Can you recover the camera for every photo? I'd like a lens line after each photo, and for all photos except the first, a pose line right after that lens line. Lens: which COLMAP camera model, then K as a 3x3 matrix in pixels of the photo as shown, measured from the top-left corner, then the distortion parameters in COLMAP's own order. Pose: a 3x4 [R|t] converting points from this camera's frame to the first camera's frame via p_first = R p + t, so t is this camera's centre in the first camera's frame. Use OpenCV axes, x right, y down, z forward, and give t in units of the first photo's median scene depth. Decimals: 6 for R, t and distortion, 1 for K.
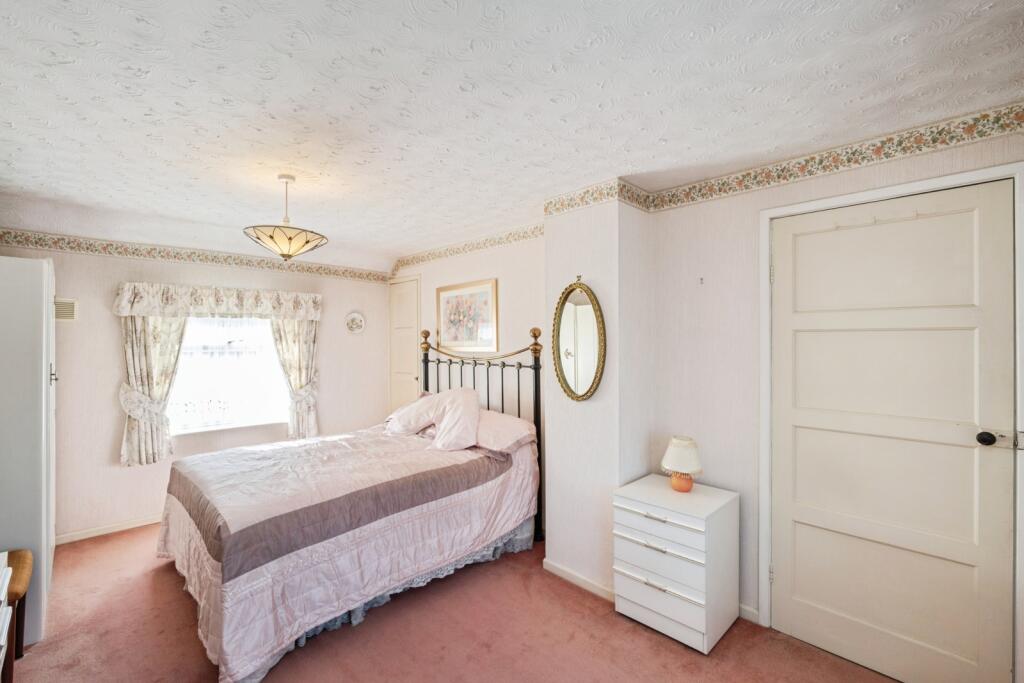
lens RADIAL K [[435.5, 0, 512.0], [0, 435.5, 341.5], [0, 0, 1]] dist [-0.011347, 0.000070]
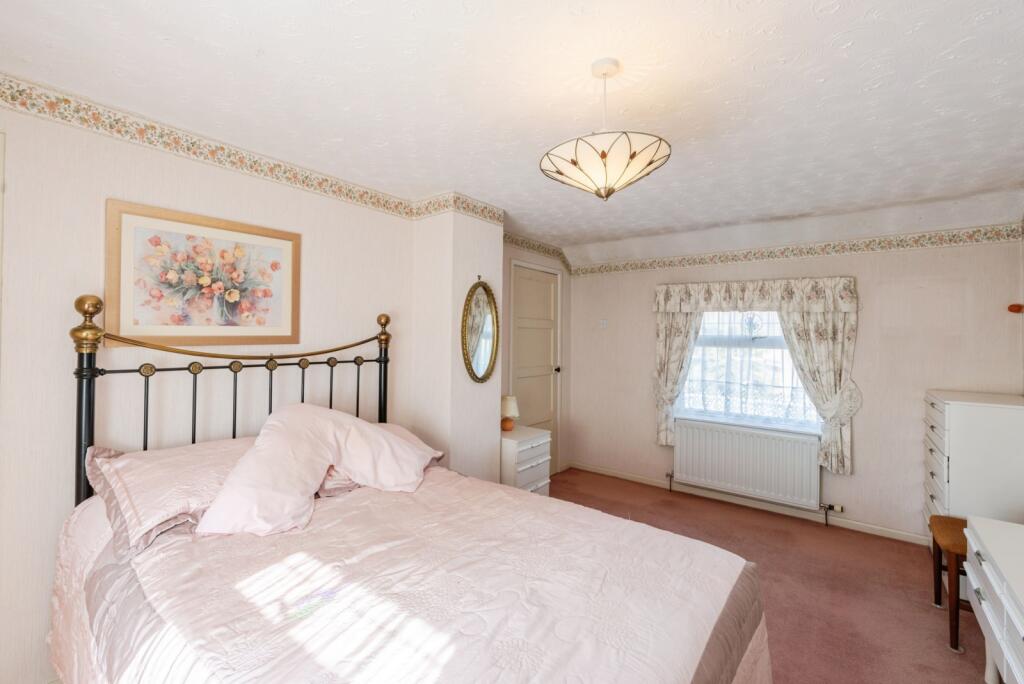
lens RADIAL K [[453.3, 0, 513.5], [0, 453.3, 330.1], [0, 0, 1]] dist [0.001557, 0.000463]
pose [[-0.145926, 0.004064, 0.989287, -0.748486], [-0.019972, 0.999776, -0.007053, 0.000576], [-0.989094, -0.020788, -0.145812, 0.754434]]
